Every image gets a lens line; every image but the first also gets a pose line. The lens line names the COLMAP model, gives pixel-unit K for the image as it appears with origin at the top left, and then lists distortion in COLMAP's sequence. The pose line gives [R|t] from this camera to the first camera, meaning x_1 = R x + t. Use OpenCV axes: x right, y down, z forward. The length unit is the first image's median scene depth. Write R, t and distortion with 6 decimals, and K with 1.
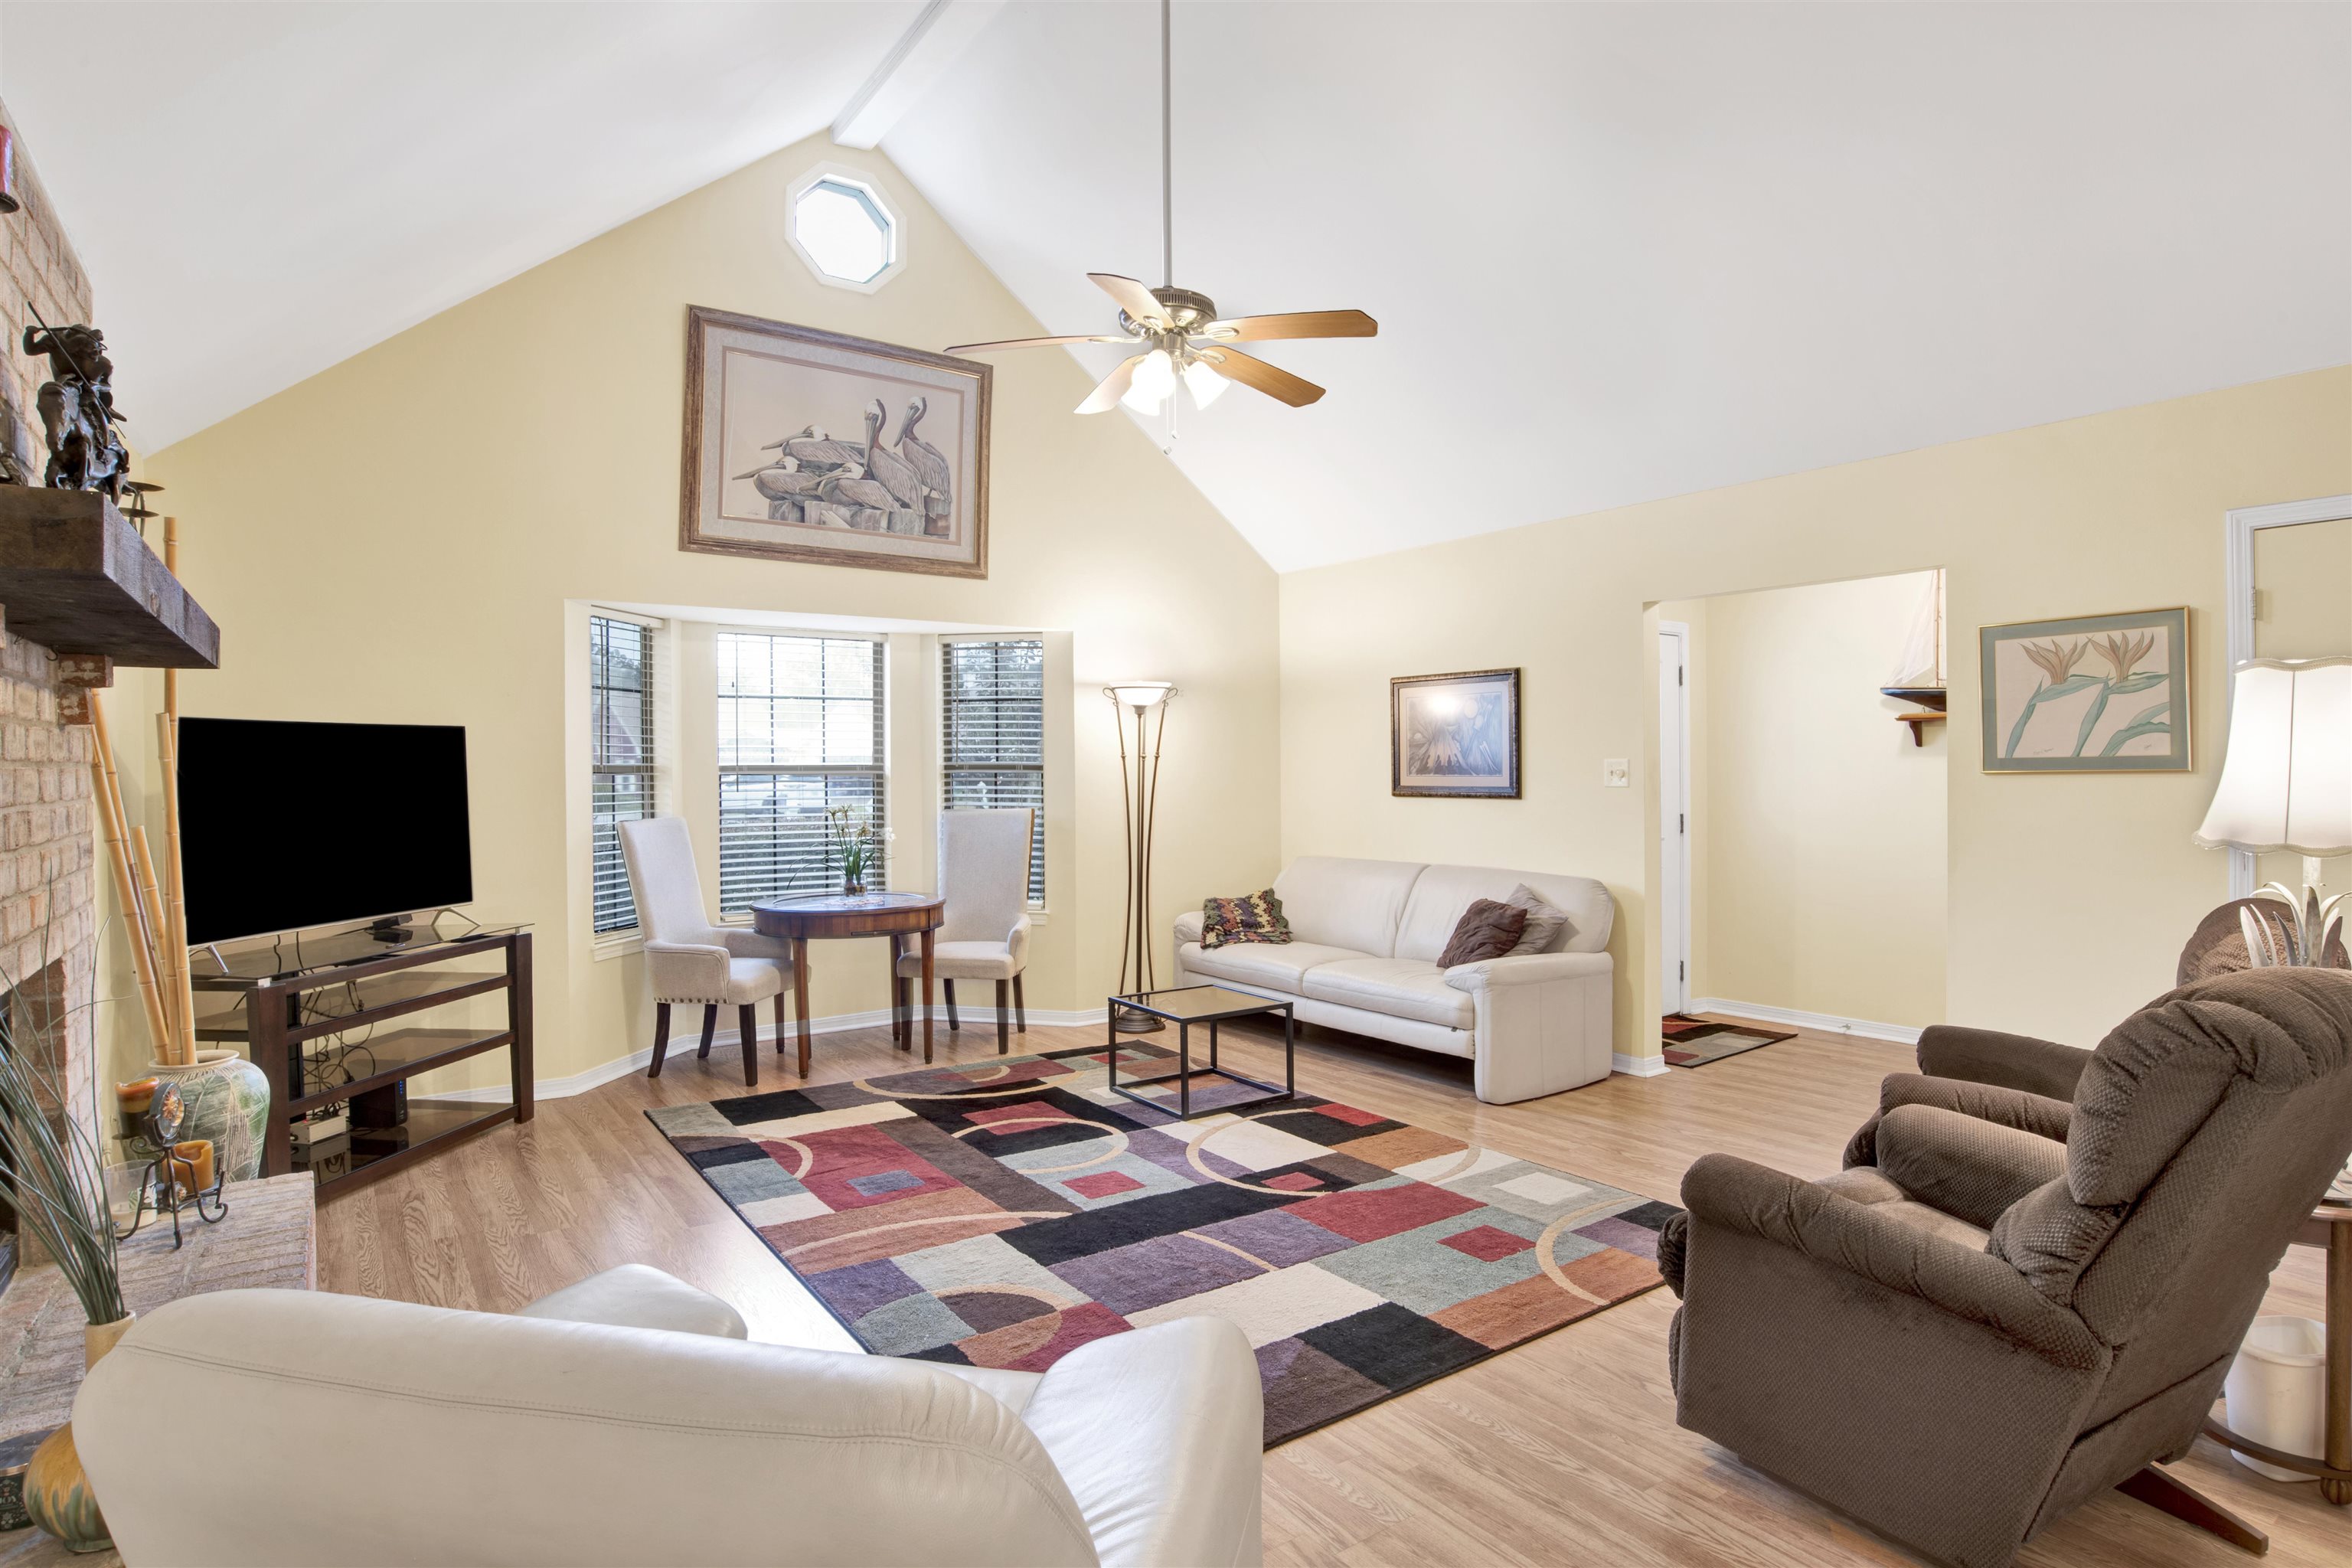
lens RADIAL K [[1249.1, 0, 1195.8], [0, 1249.1, 783.7], [0, 0, 1]] dist [-0.052671, 0.014521]
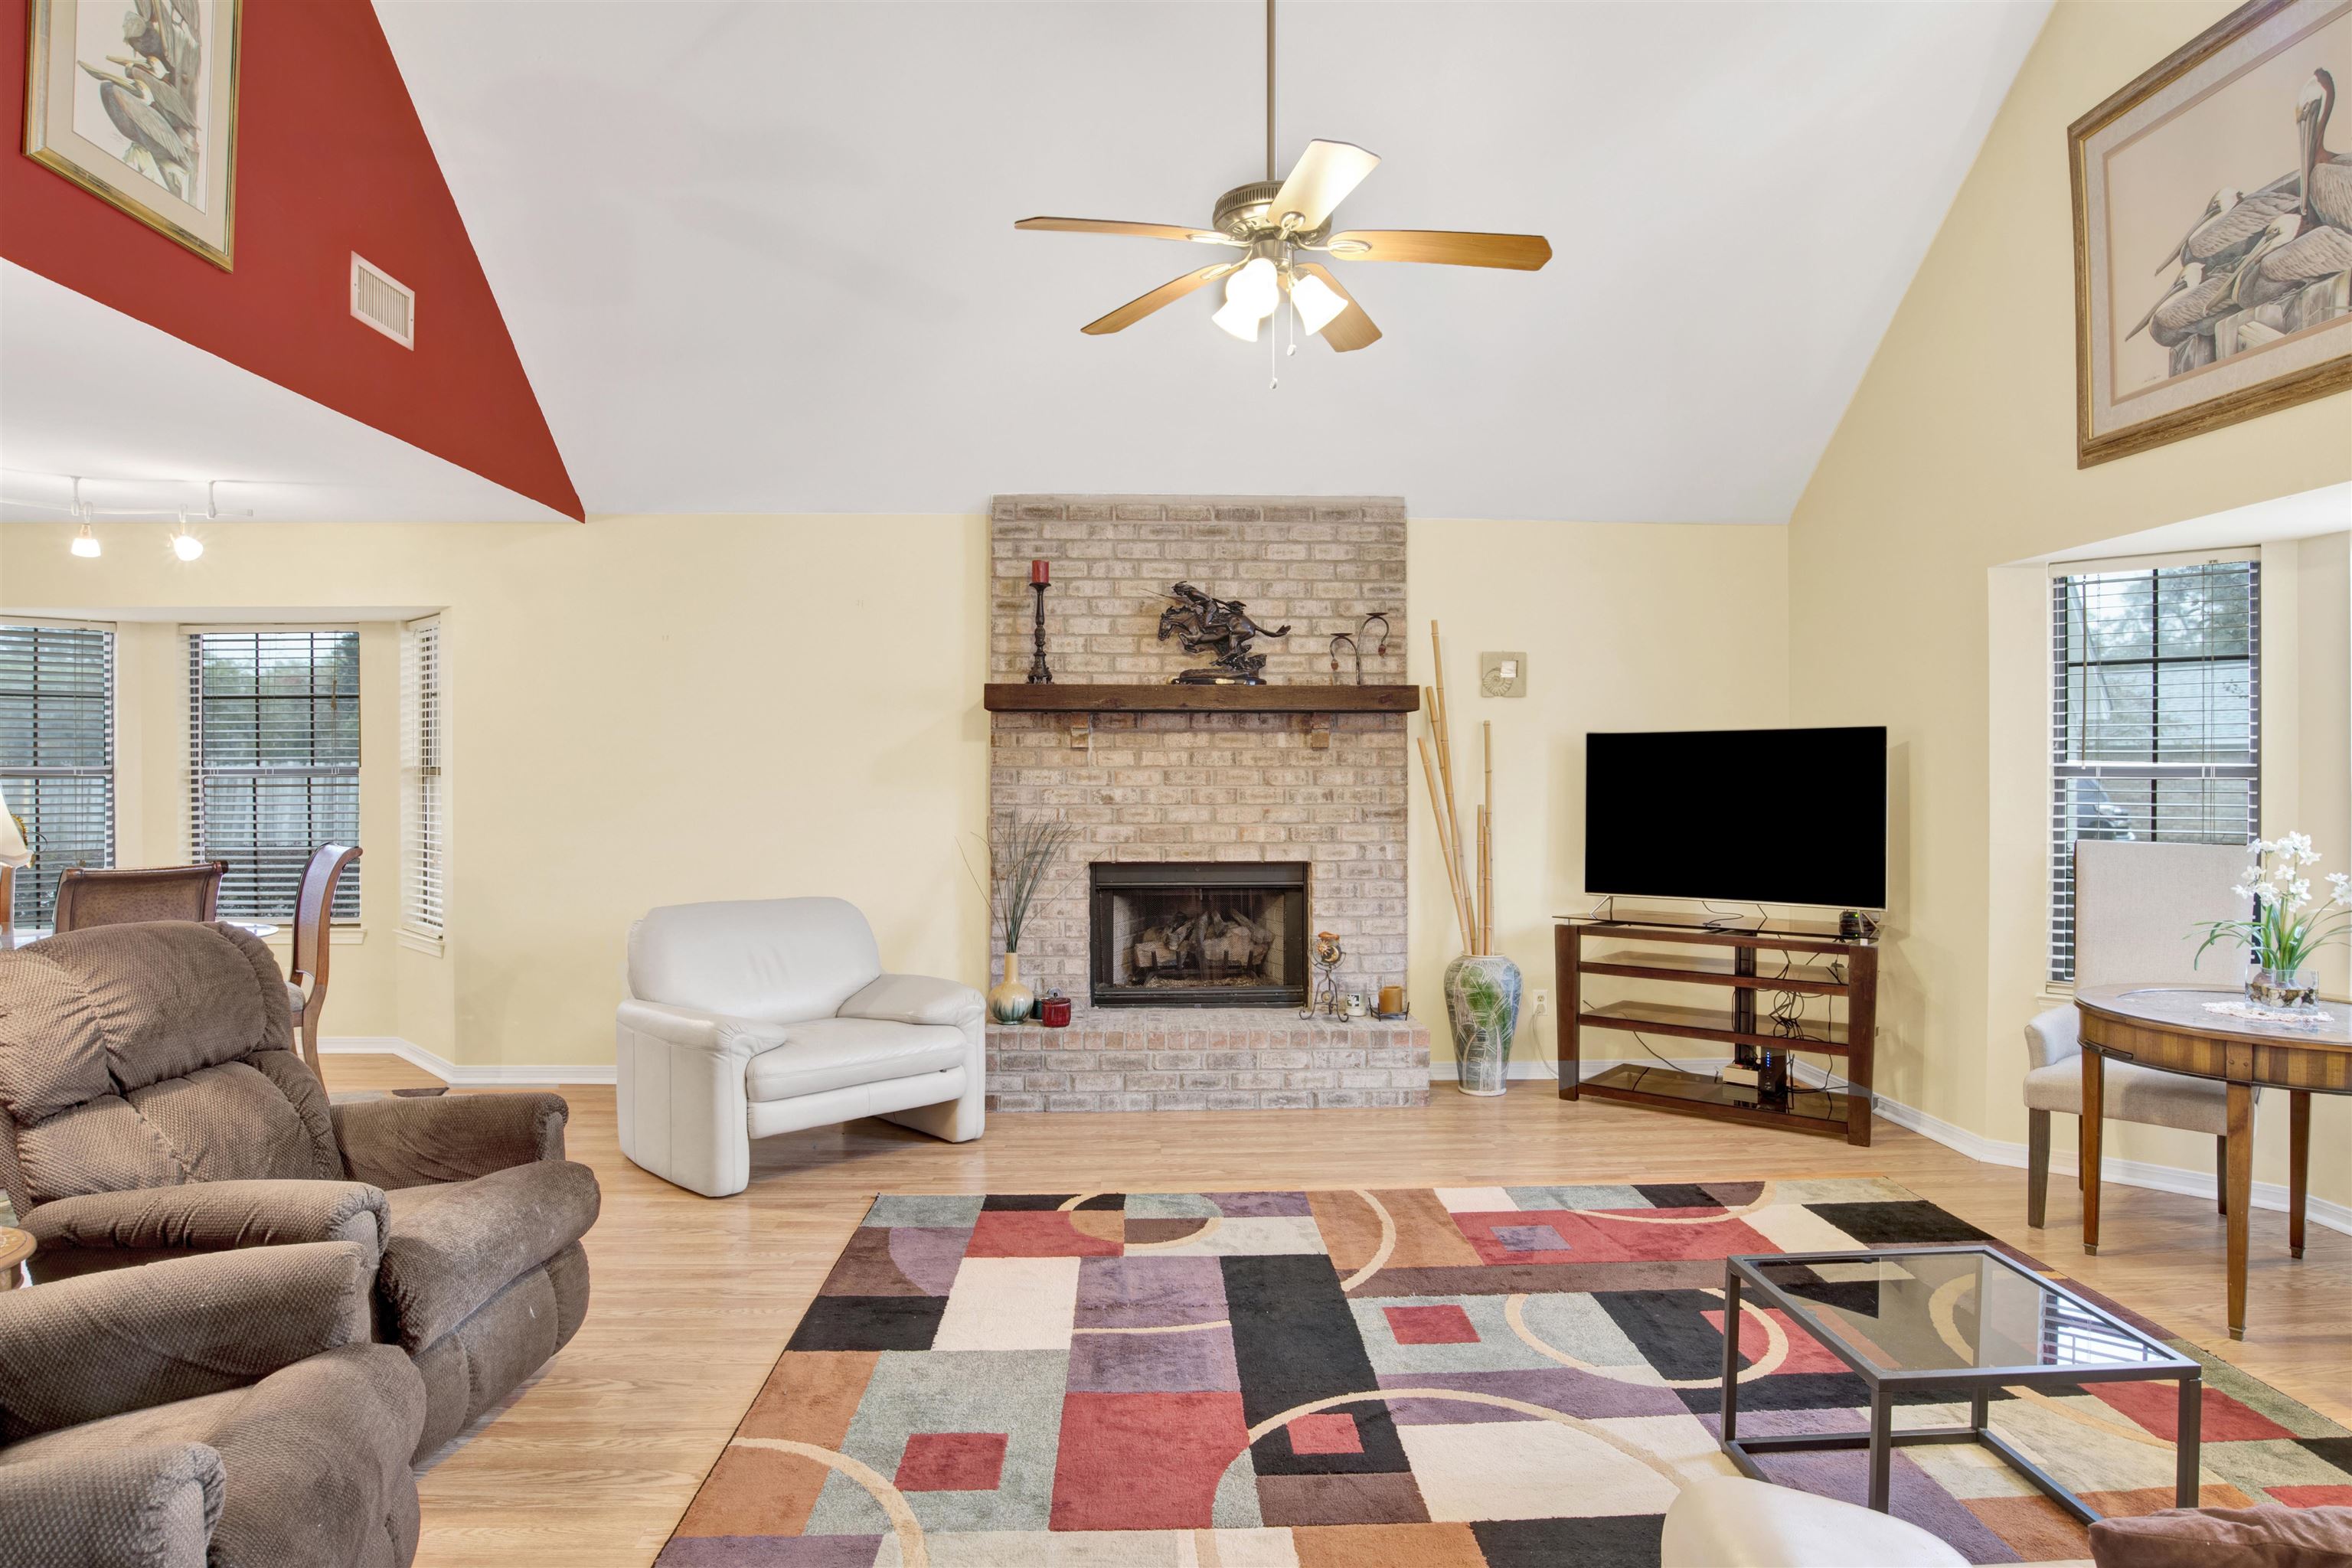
lens RADIAL K [[1338.7, 0, 1178.9], [0, 1338.7, 775.9], [0, 0, 1]] dist [-0.060085, 0.019528]
pose [[-0.555000, 0.007884, -0.831813, 0.643153], [-0.010323, 0.999813, 0.016364, -0.020693], [0.831786, 0.017669, -0.554814, 1.249912]]
